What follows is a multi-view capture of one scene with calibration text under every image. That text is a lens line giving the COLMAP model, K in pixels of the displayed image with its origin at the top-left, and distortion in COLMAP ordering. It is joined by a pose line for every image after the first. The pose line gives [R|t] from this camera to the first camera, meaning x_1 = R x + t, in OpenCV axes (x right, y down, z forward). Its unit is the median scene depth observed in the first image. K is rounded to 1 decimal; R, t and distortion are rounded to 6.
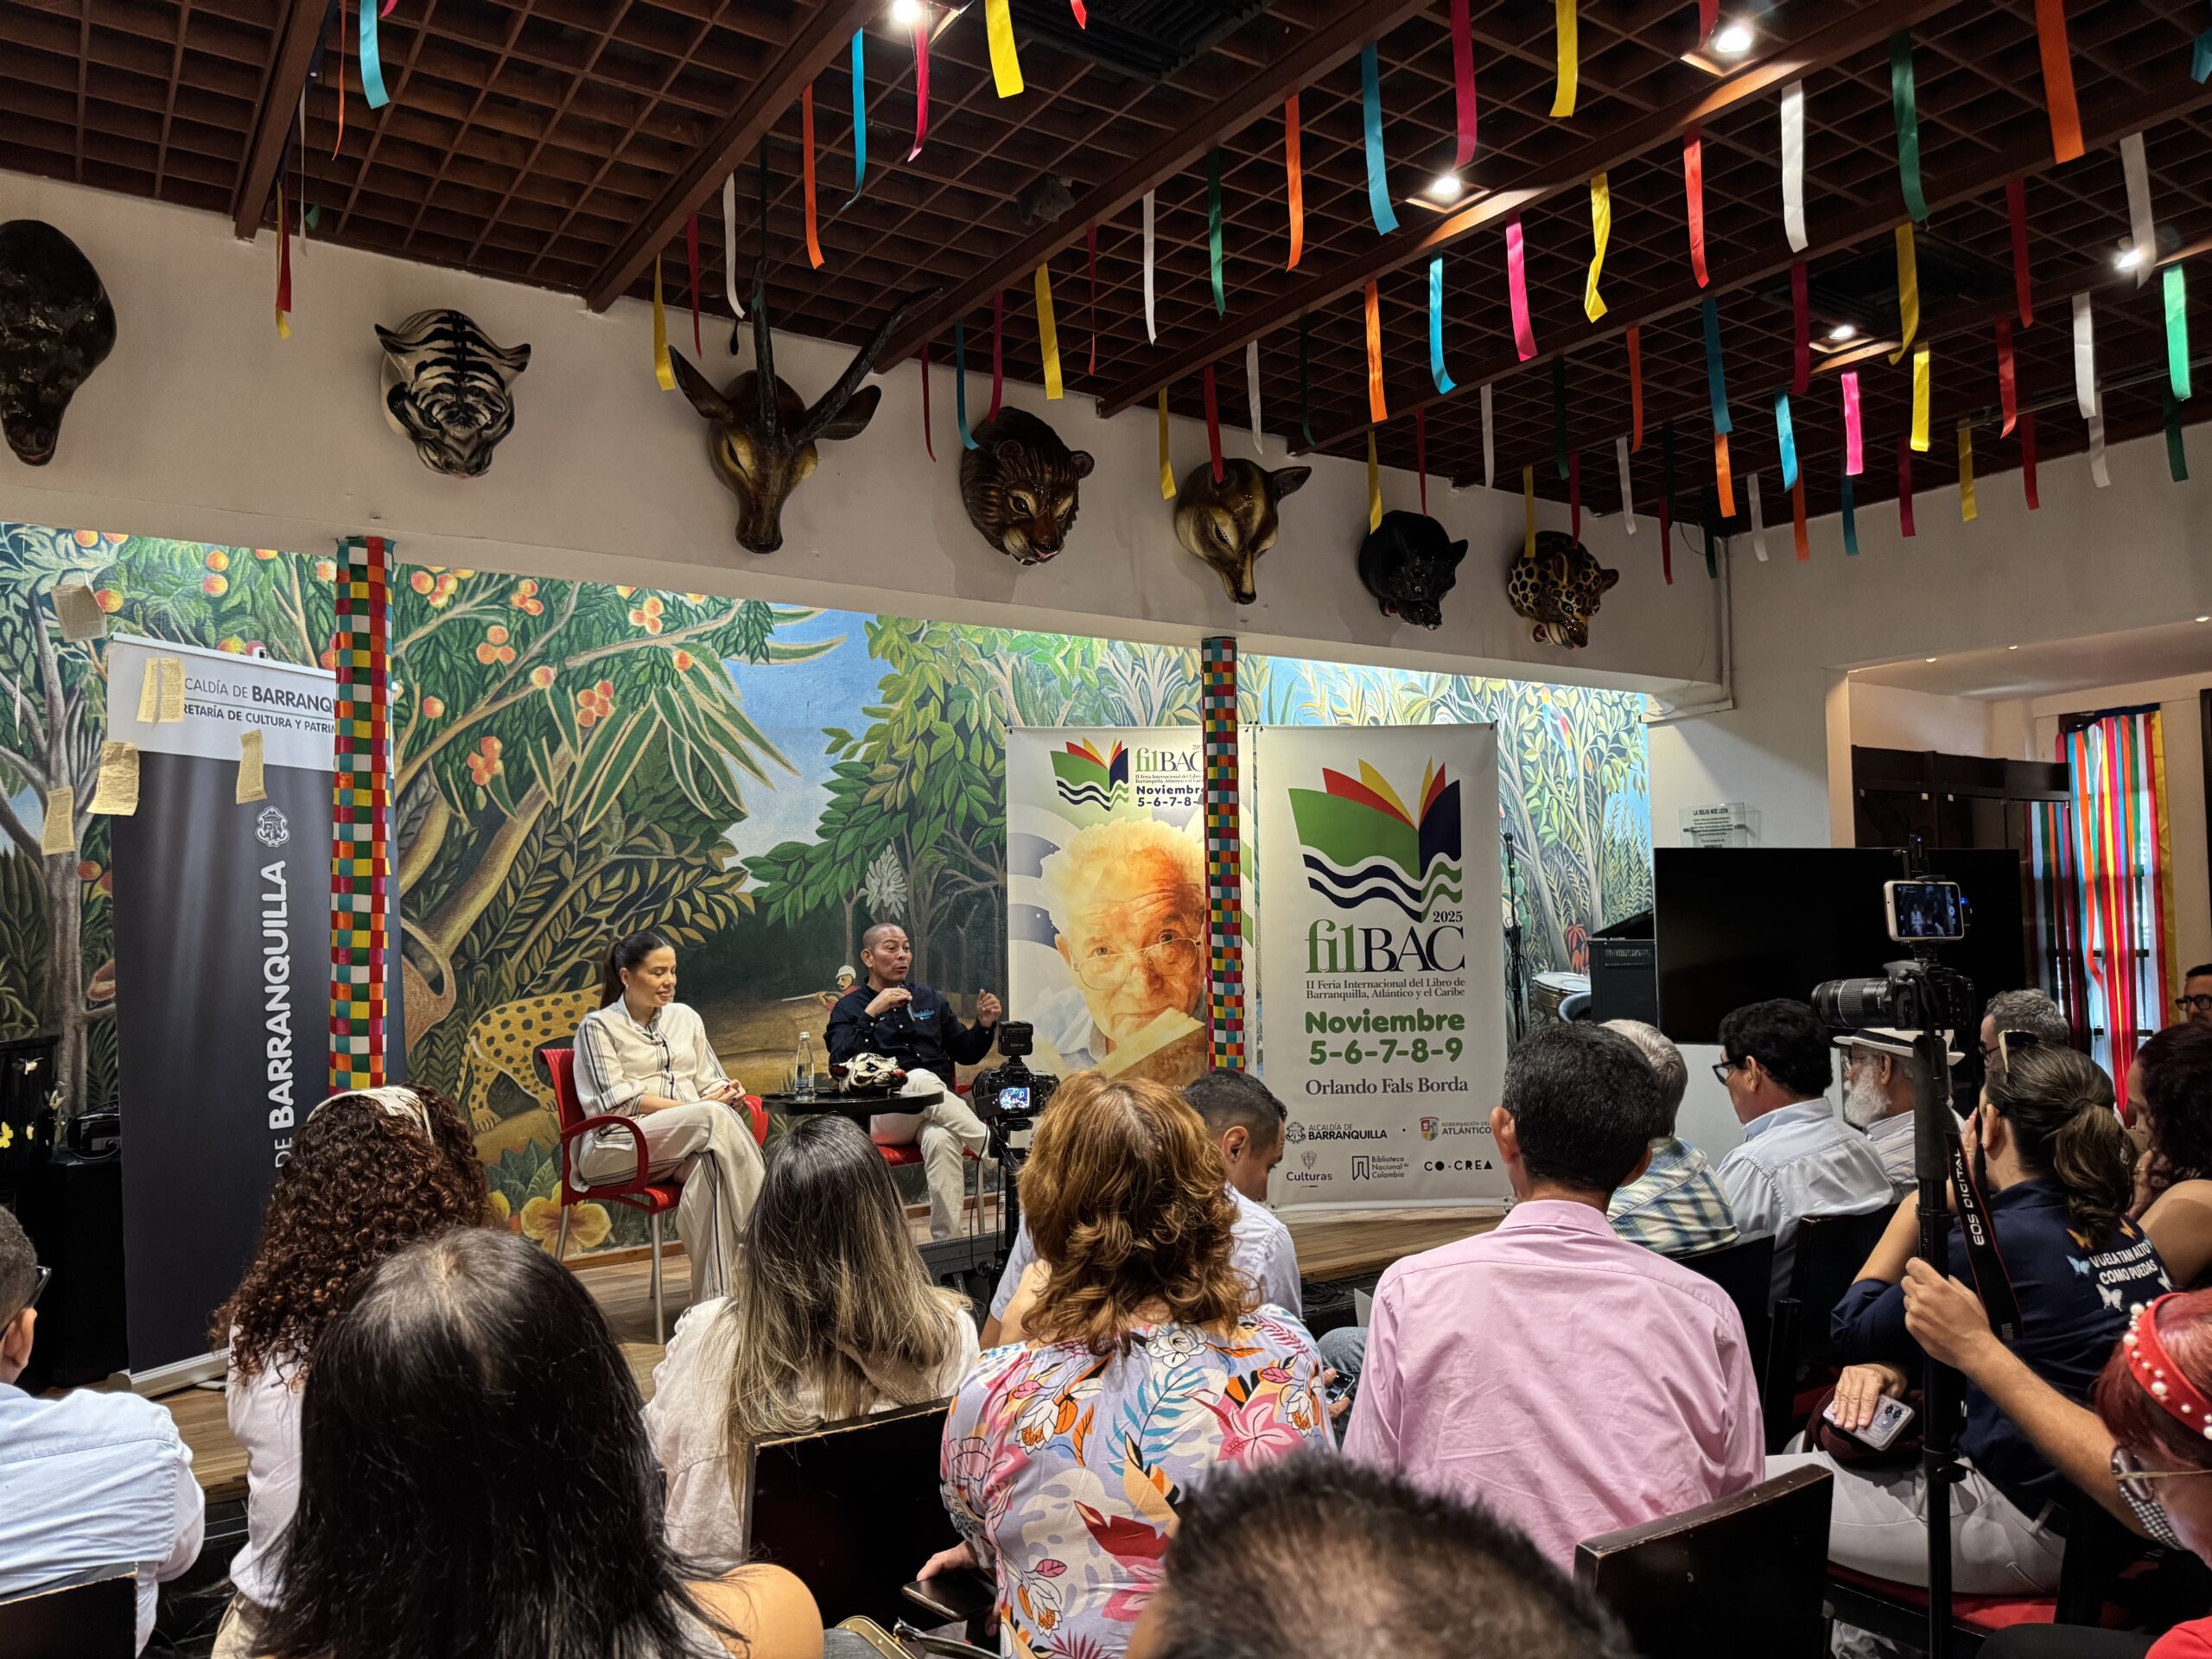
lens RADIAL K [[1554.8, 0, 1137.8], [0, 1554.8, 829.1], [0, 0, 1]] dist [0.064556, -0.096598]
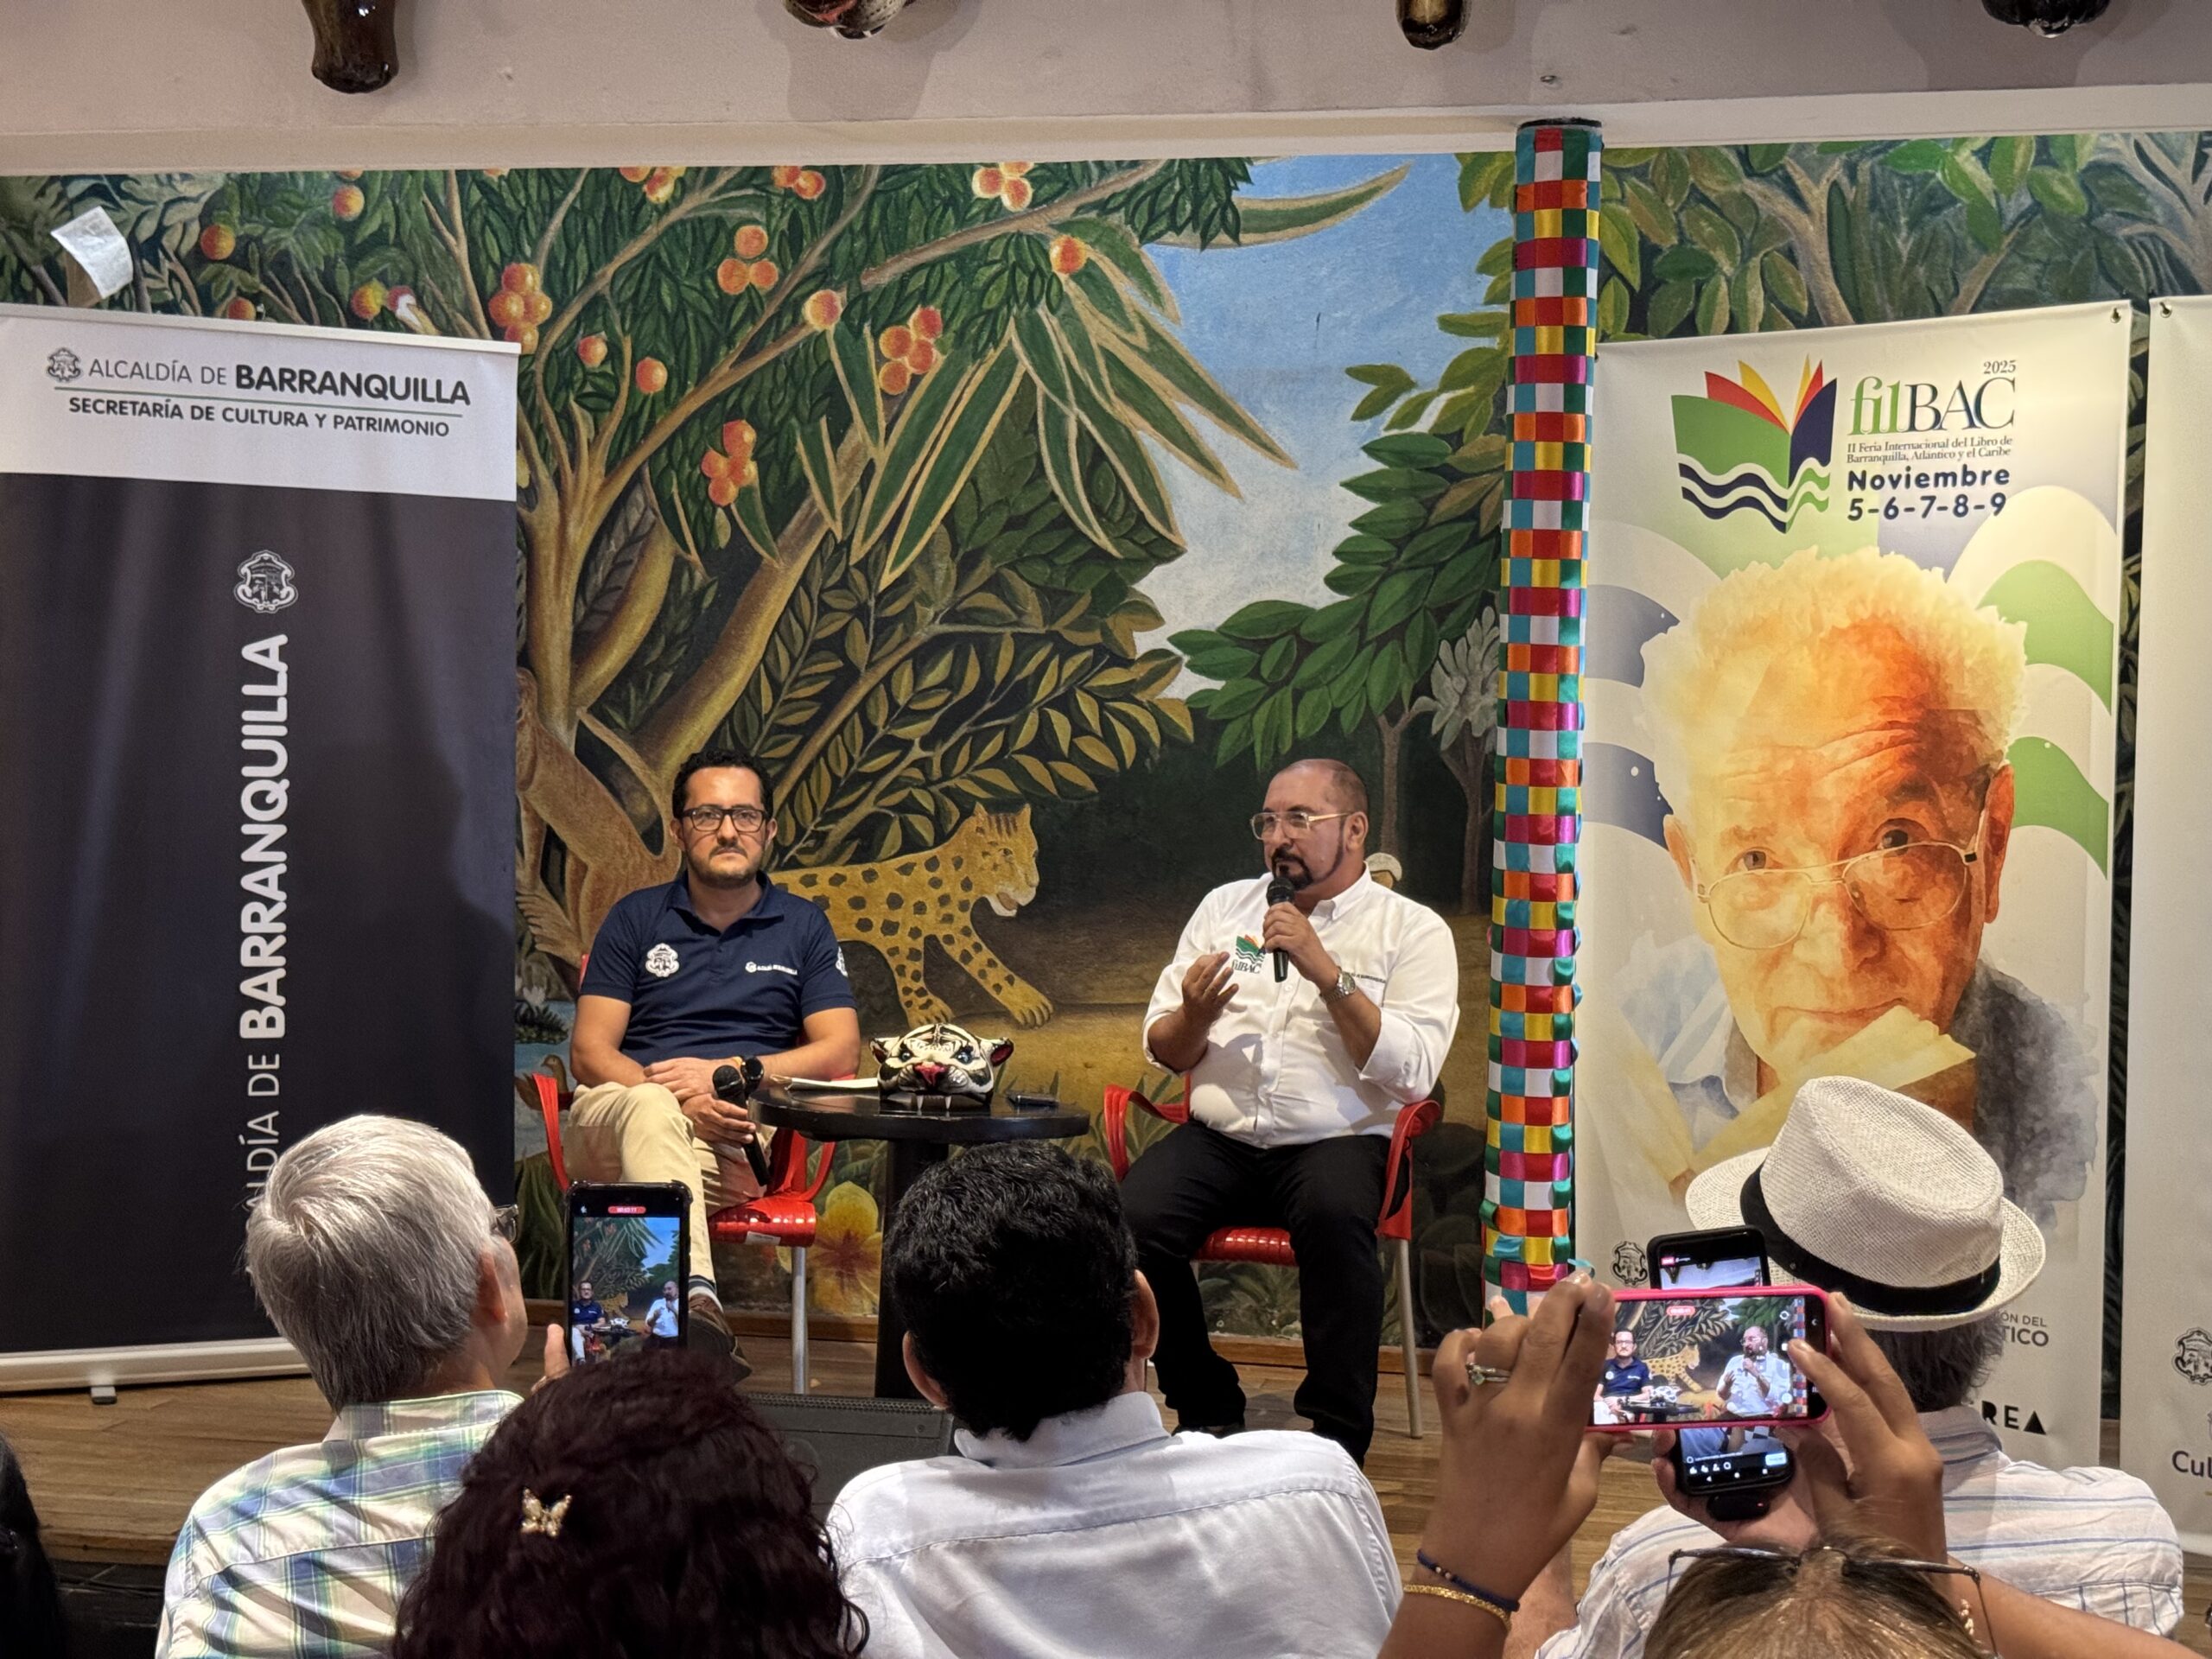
lens RADIAL K [[3110.2, 0, 1121.0], [0, 3110.2, 849.6], [0, 0, 1]] dist [0.132534, 0.000000]
pose [[0.671183, 0.066173, -0.738332, 0.516457], [0.011422, 0.994966, 0.099557, -0.013243], [0.741203, -0.075254, 0.667049, 0.297803]]
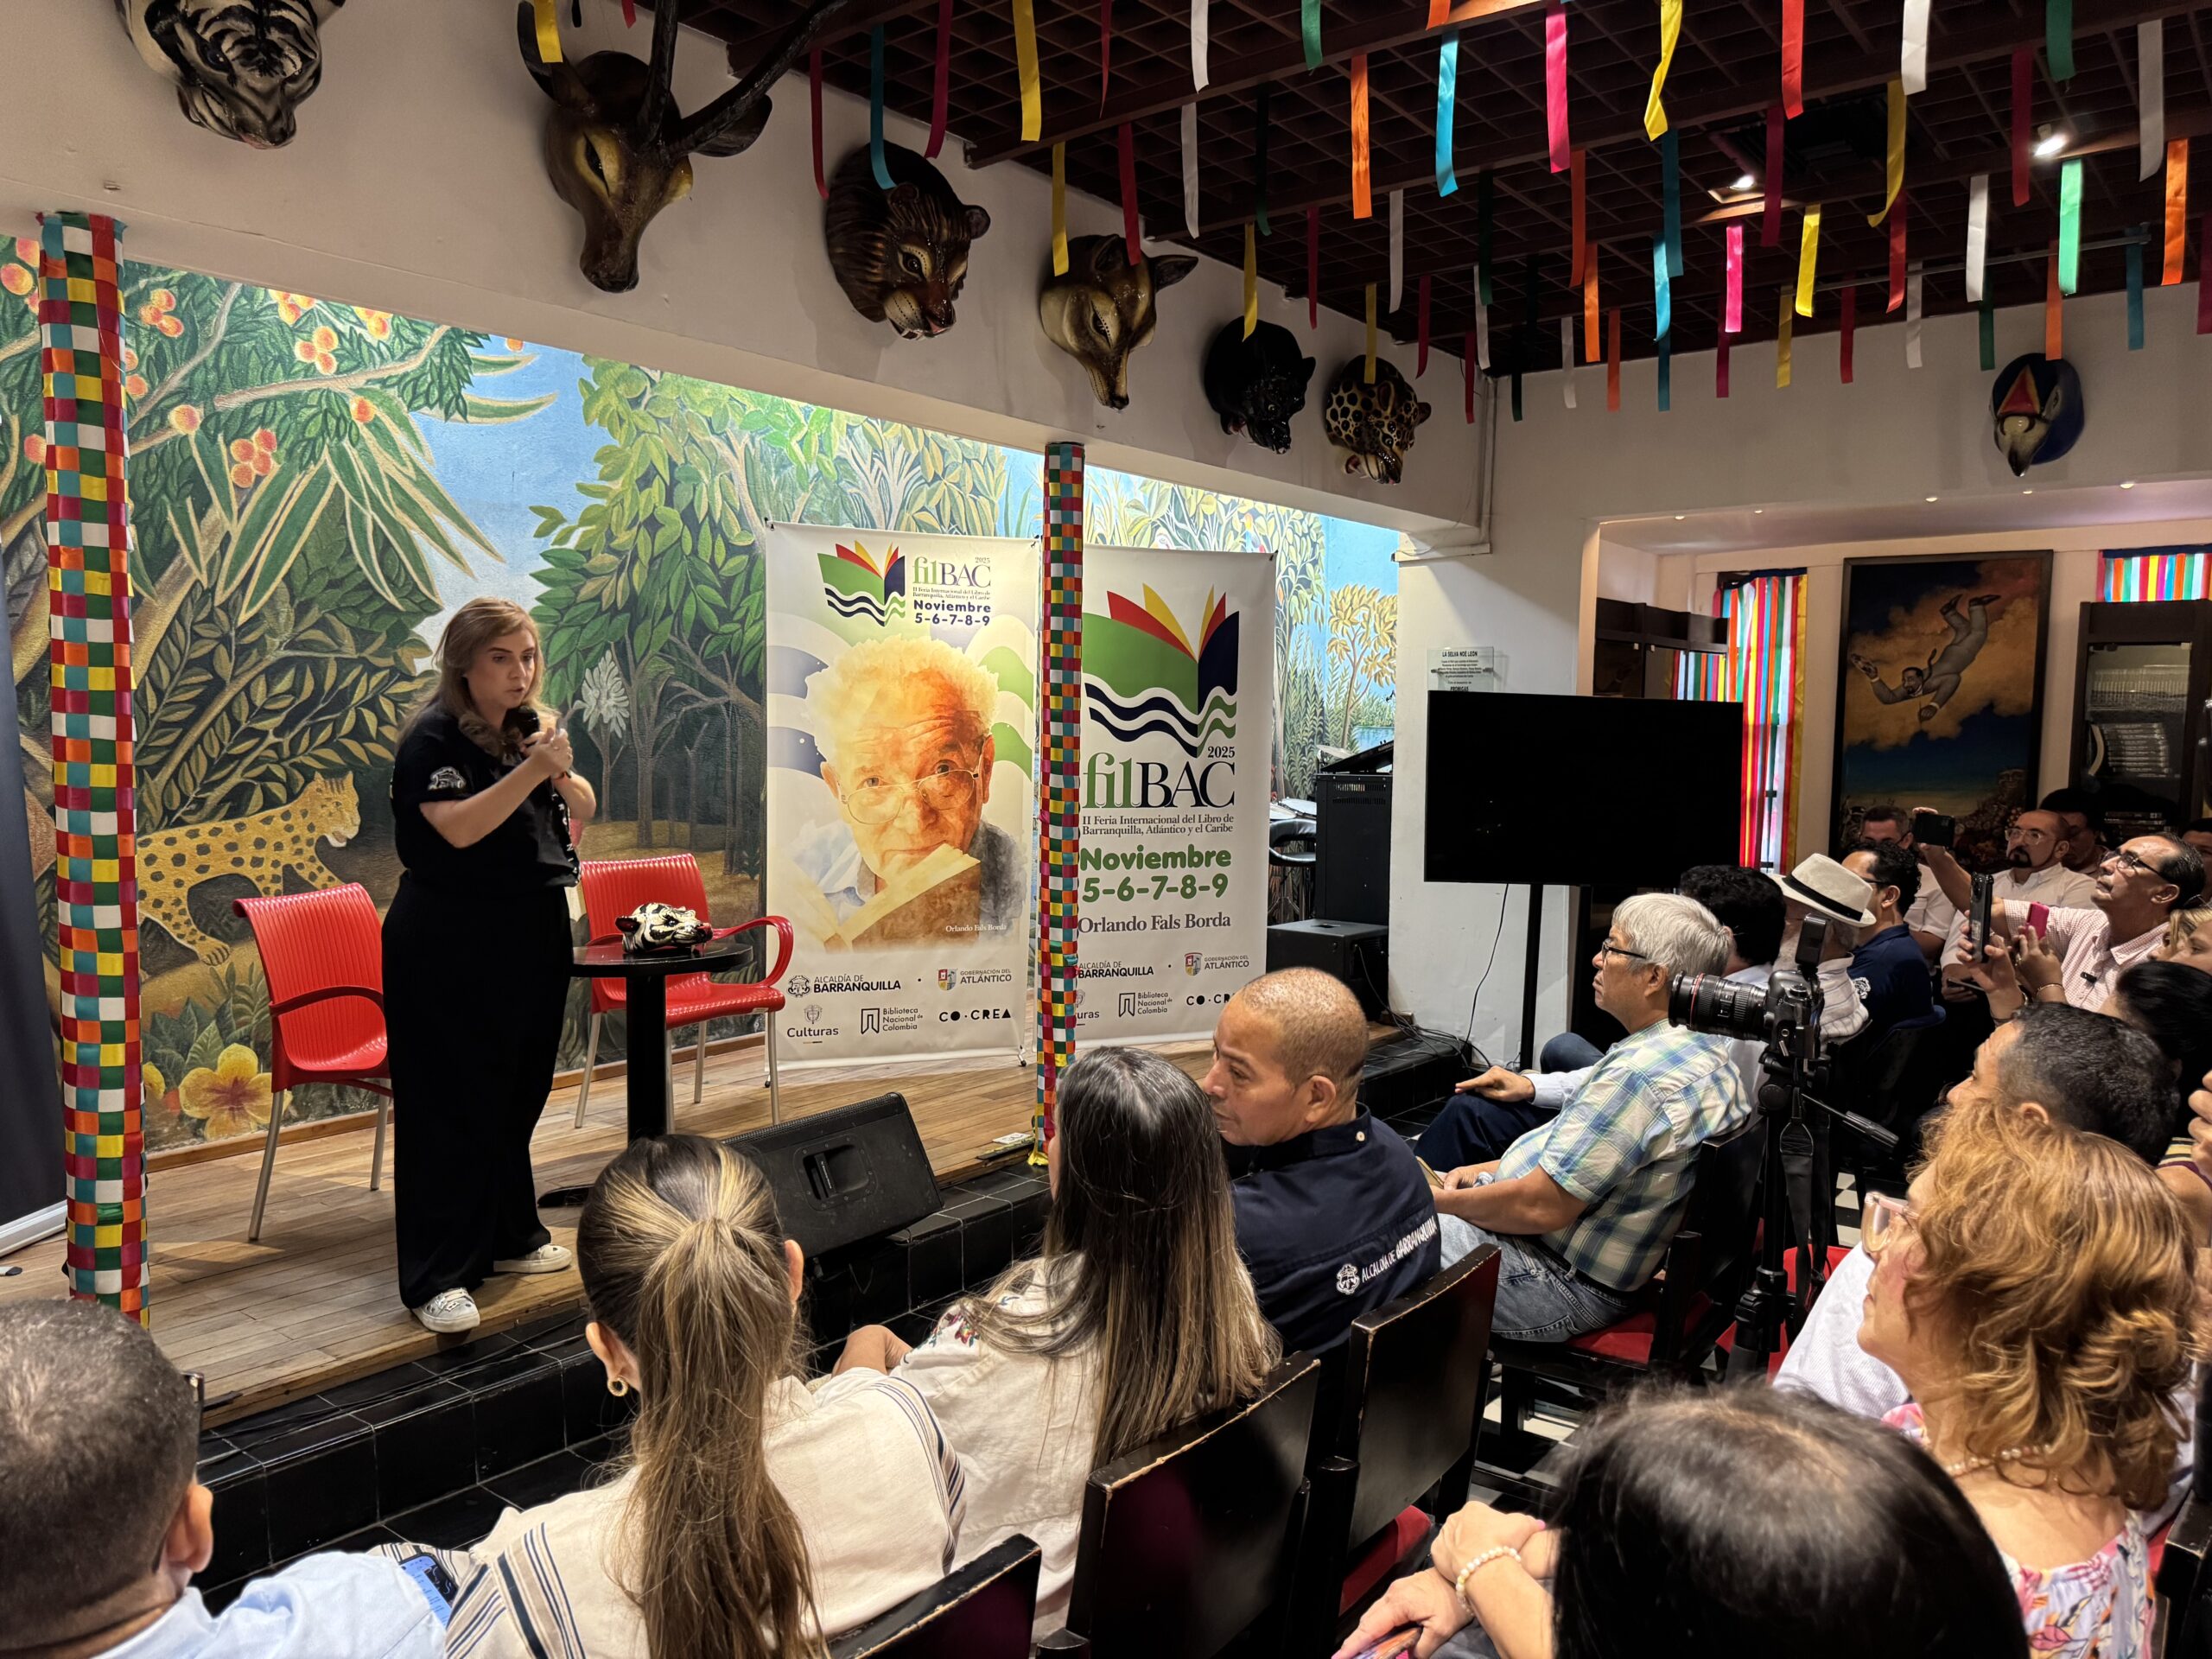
lens RADIAL K [[1554.8, 0, 1128.6], [0, 1554.8, 838.5], [0, 0, 1]] dist [0.064556, -0.096598]
pose [[0.956775, 0.010243, 0.290650, -0.147874], [-0.049248, 0.990653, 0.127204, -0.011913], [-0.286630, -0.136020, 0.948336, 0.092410]]
